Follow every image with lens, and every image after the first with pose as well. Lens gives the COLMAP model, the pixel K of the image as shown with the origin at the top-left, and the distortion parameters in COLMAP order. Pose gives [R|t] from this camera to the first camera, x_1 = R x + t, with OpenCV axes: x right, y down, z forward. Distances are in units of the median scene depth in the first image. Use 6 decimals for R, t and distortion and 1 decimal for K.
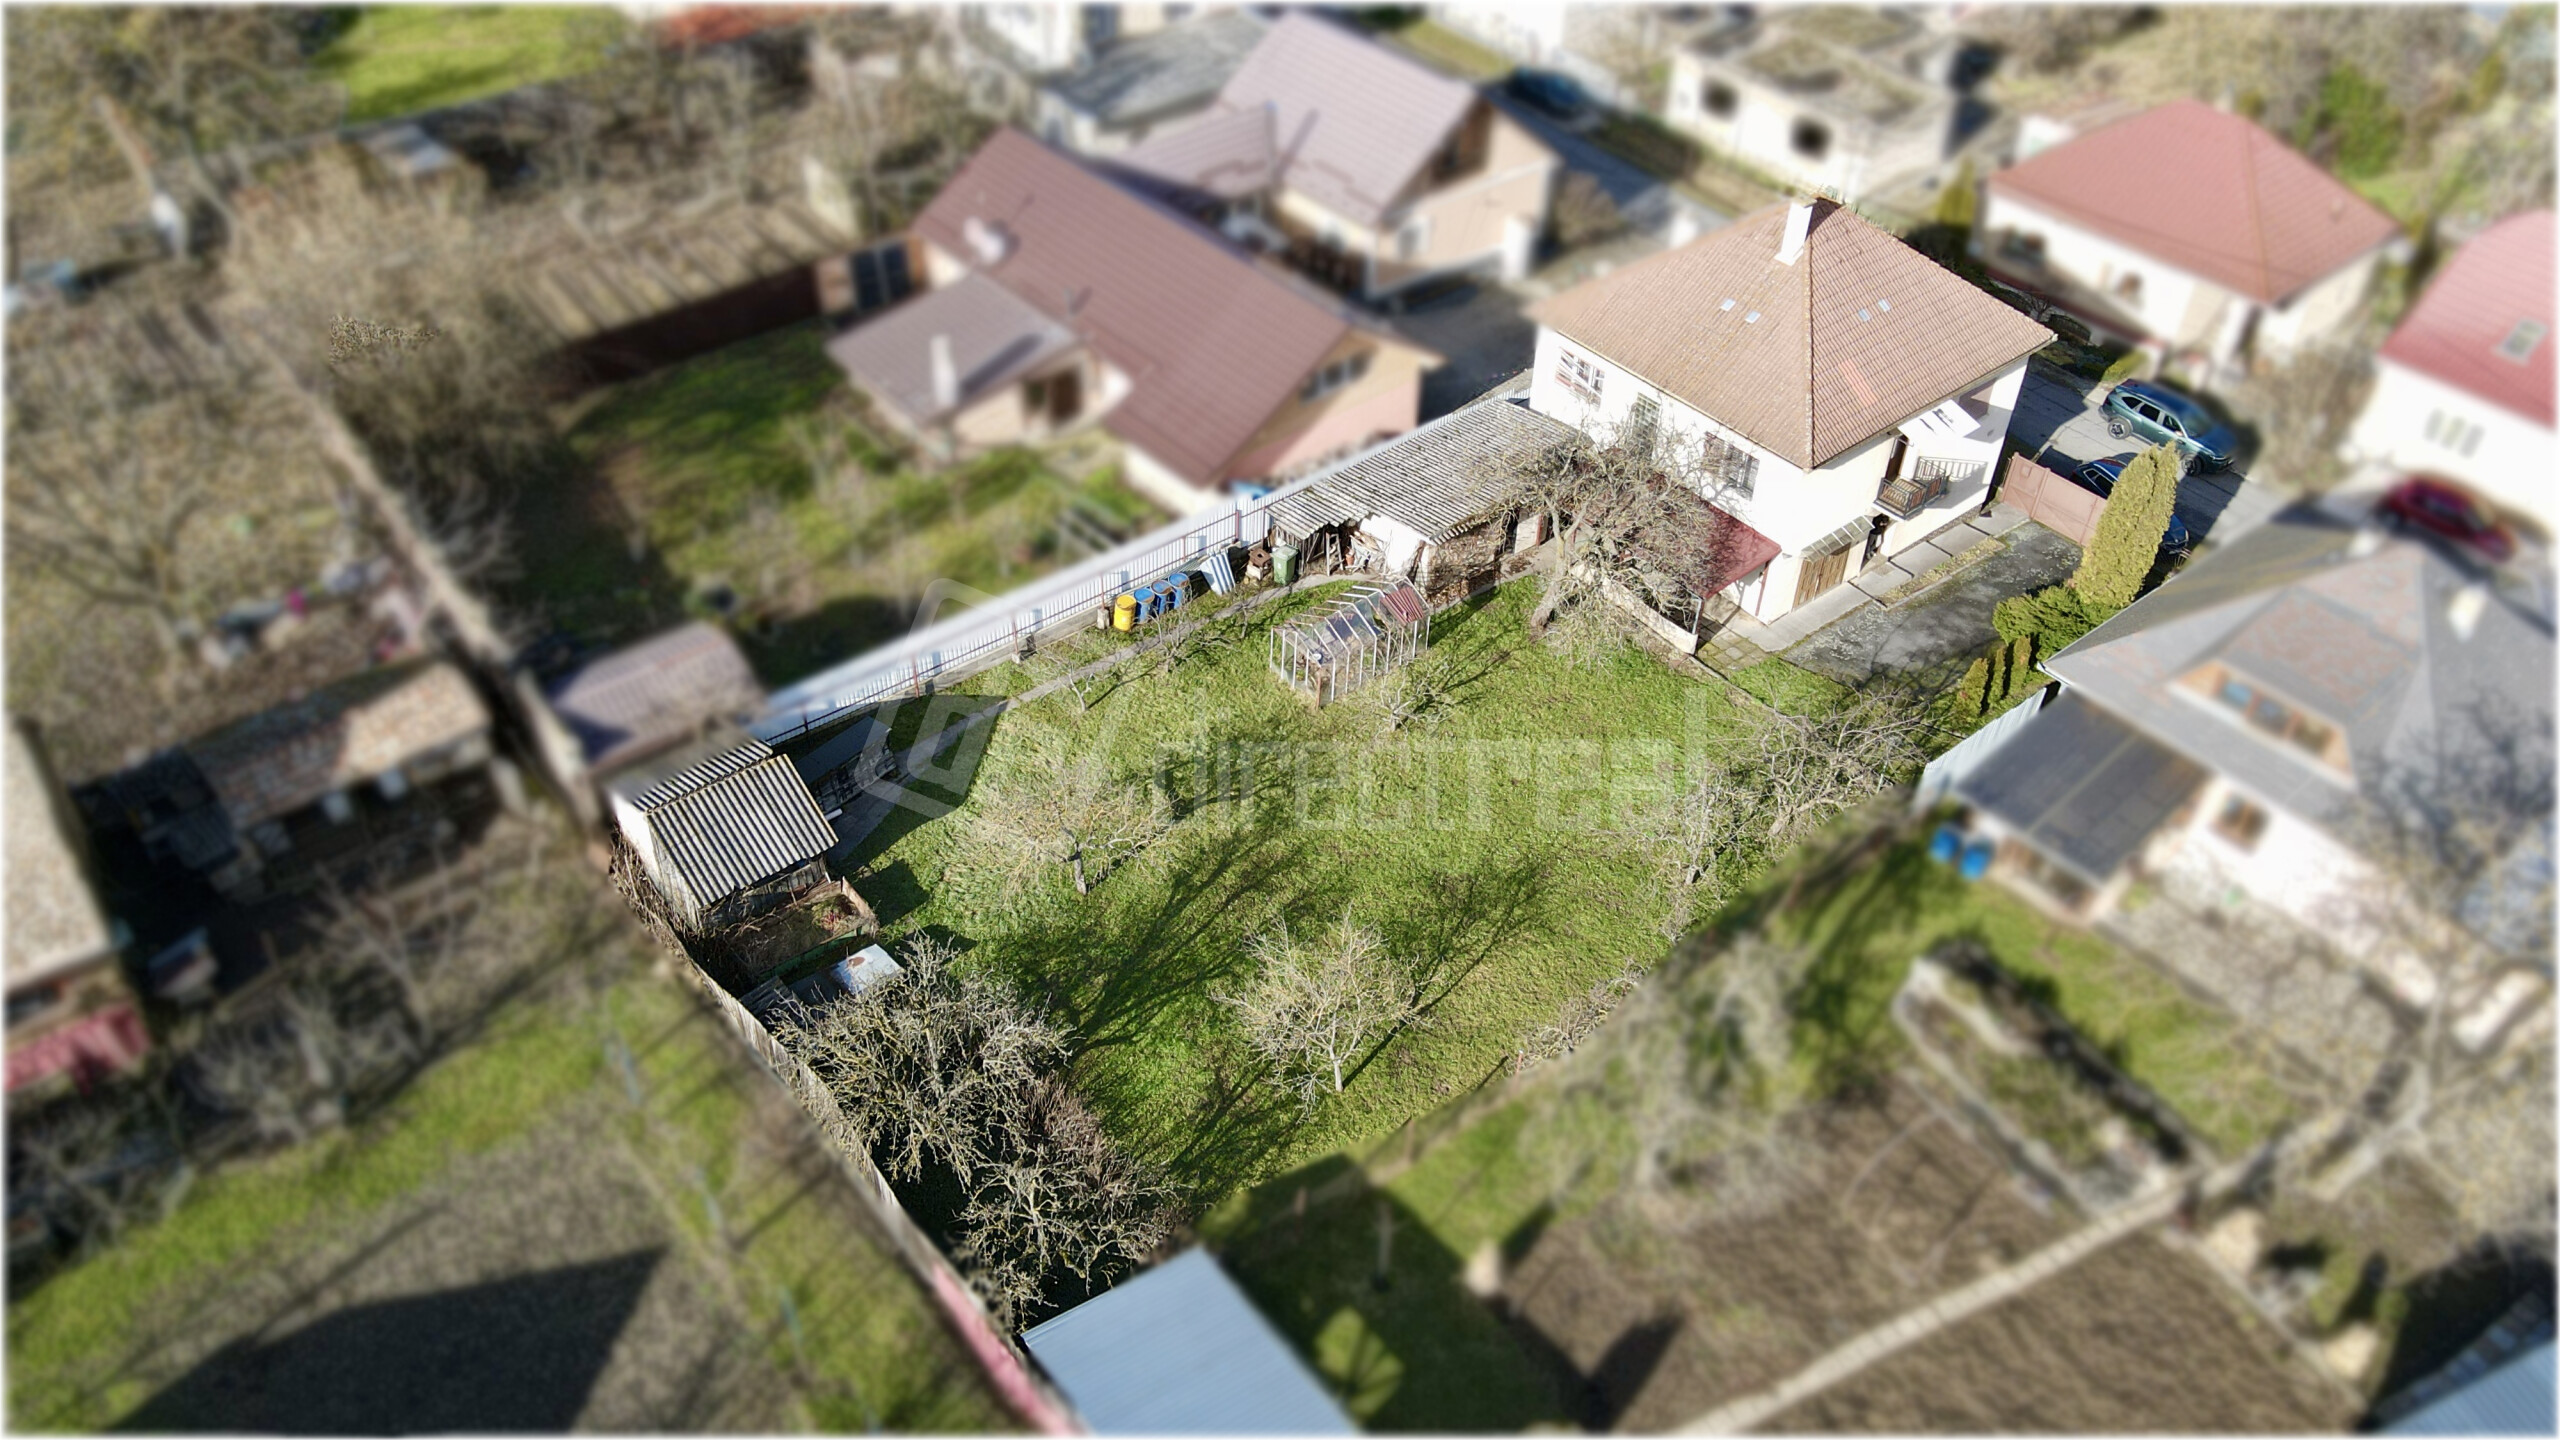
lens RADIAL K [[1835.3, 0, 1280.0], [0, 1835.3, 720.0], [0, 0, 1]] dist [-0.003038, 0.080904]
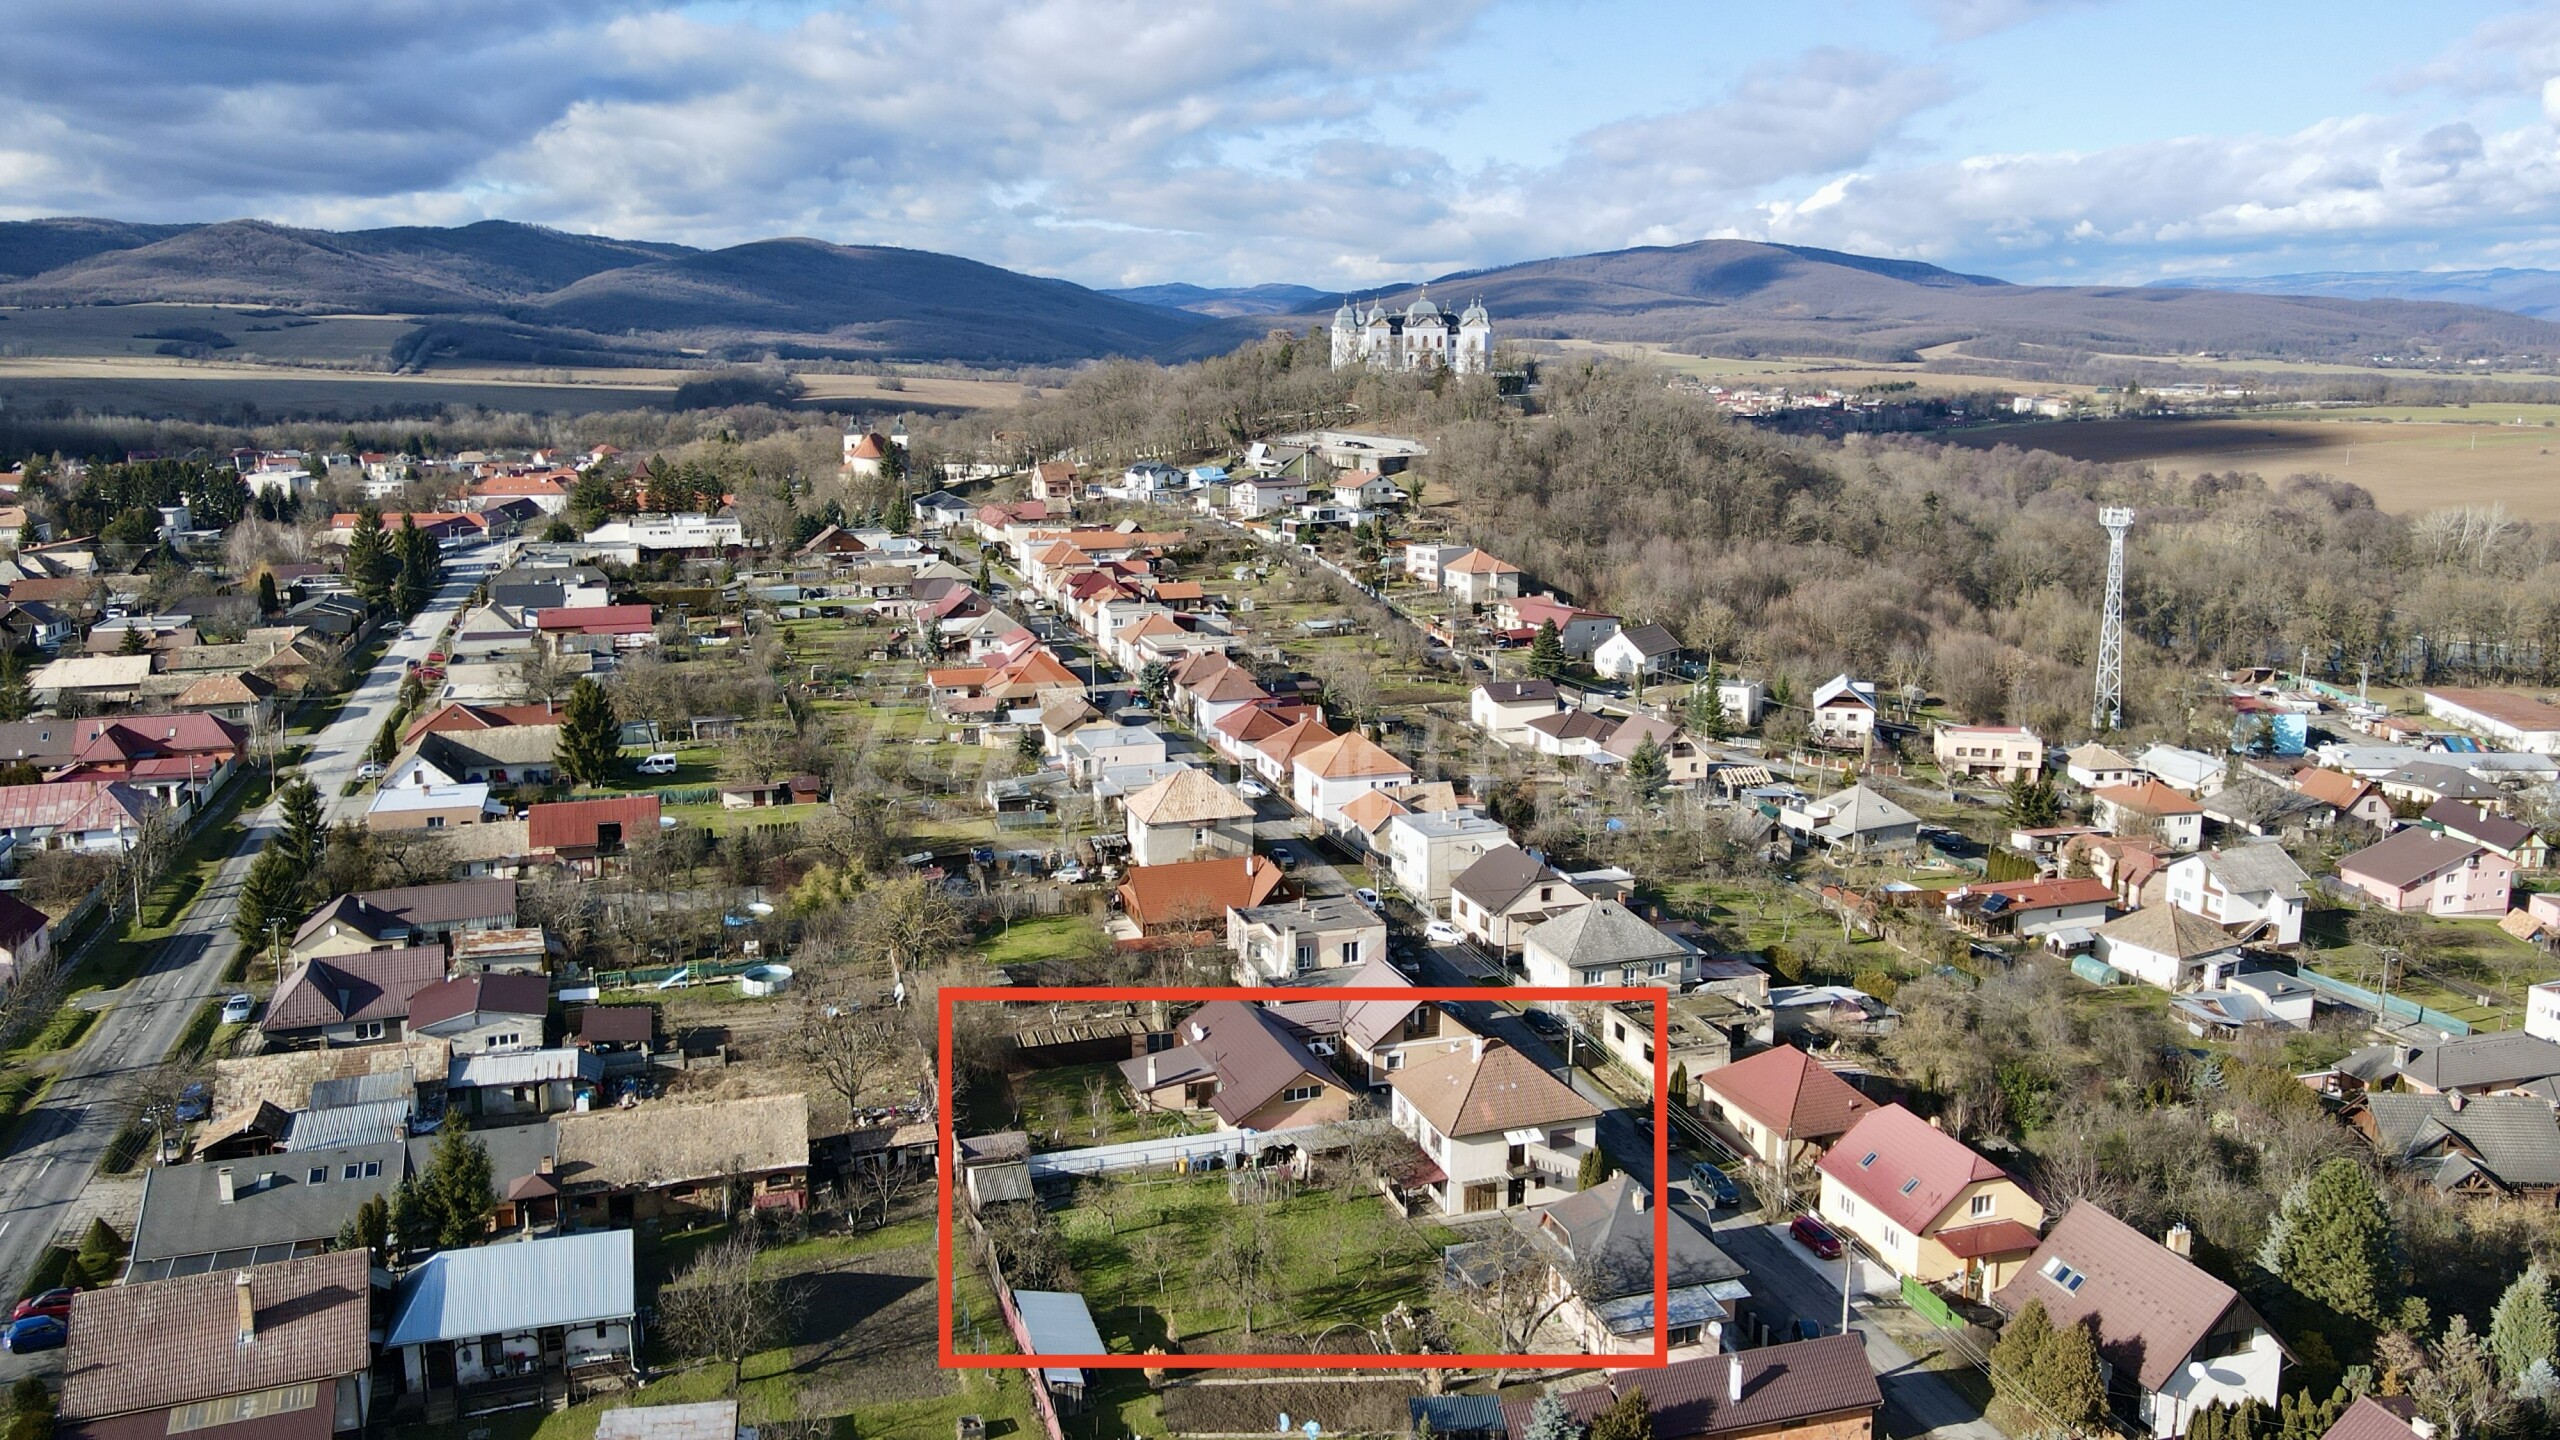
lens RADIAL K [[1897.9, 0, 1274.2], [0, 1897.9, 677.4], [0, 0, 1]] dist [-0.005435, 0.045882]
pose [[0.936146, 0.047283, -0.348418, 0.888981], [-0.223181, 0.845615, -0.484897, 0.597675], [0.271701, 0.531695, 0.802172, -1.352062]]
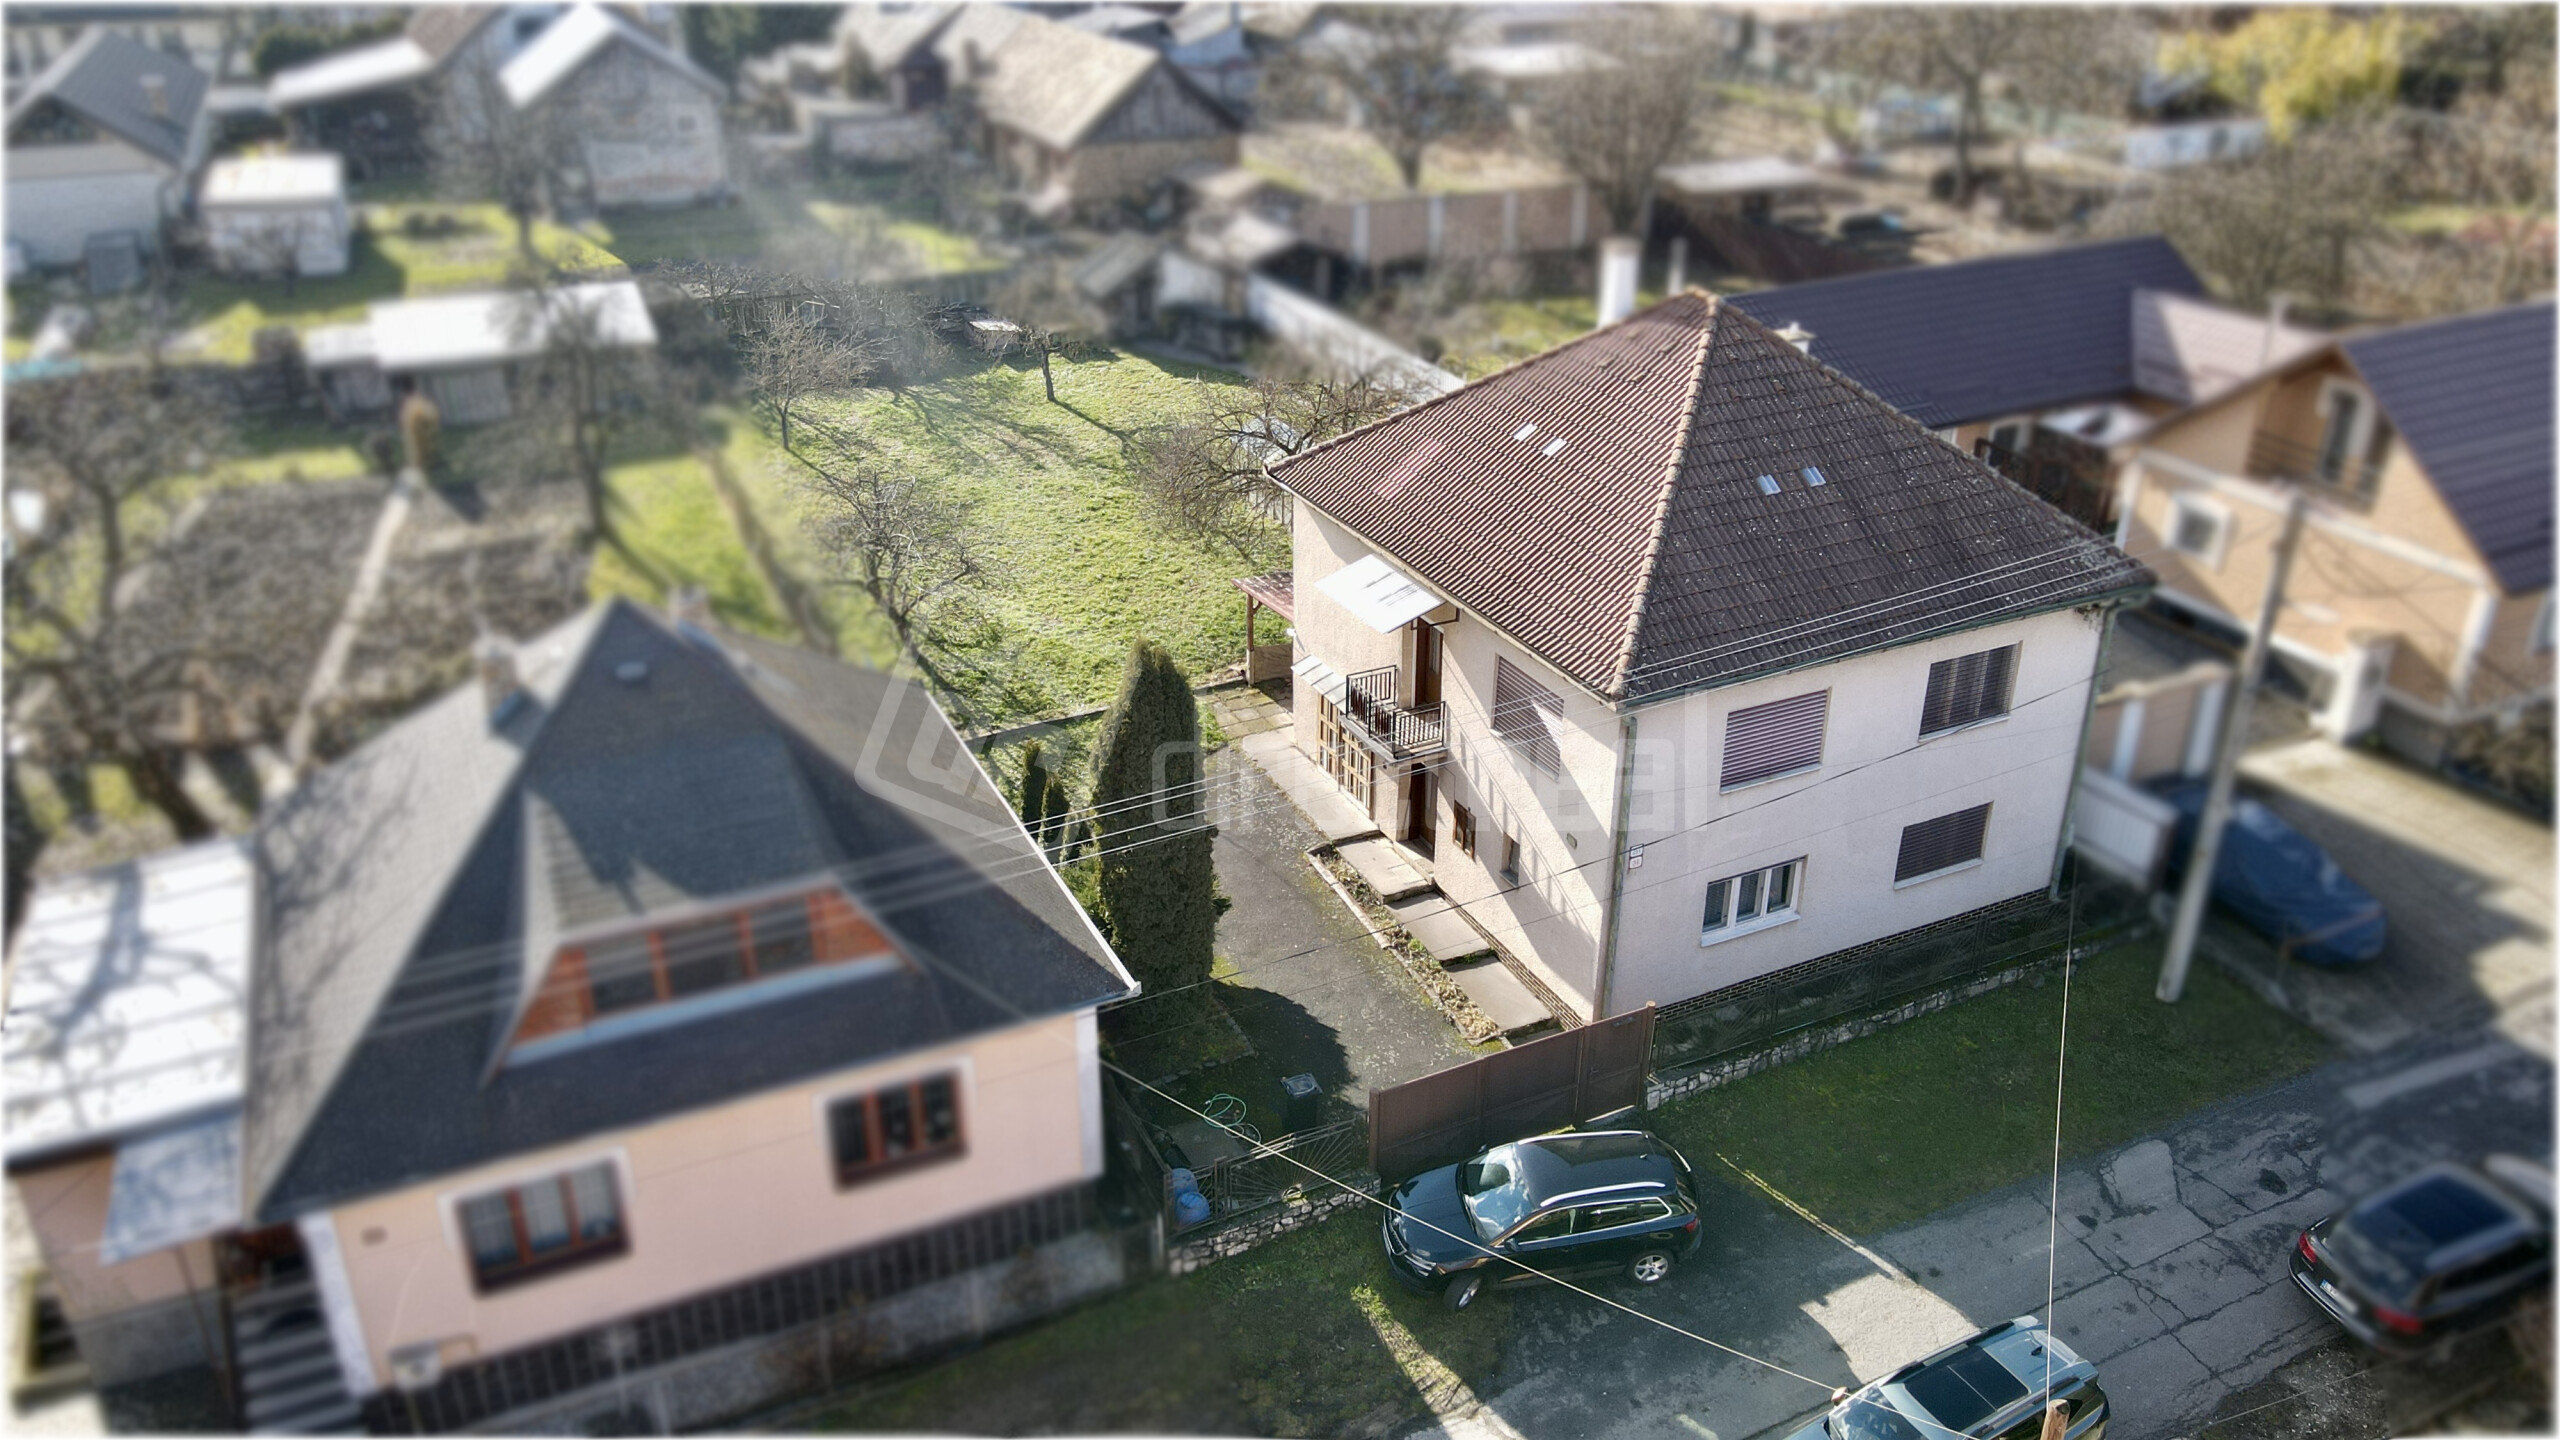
lens RADIAL K [[1835.3, 0, 1280.0], [0, 1835.3, 720.0], [0, 0, 1]] dist [-0.003038, 0.080904]
pose [[-0.223637, 0.431097, -0.874152, 0.919662], [-0.647509, 0.604637, 0.463838, -0.402475], [0.728504, 0.669753, 0.143920, 0.938886]]
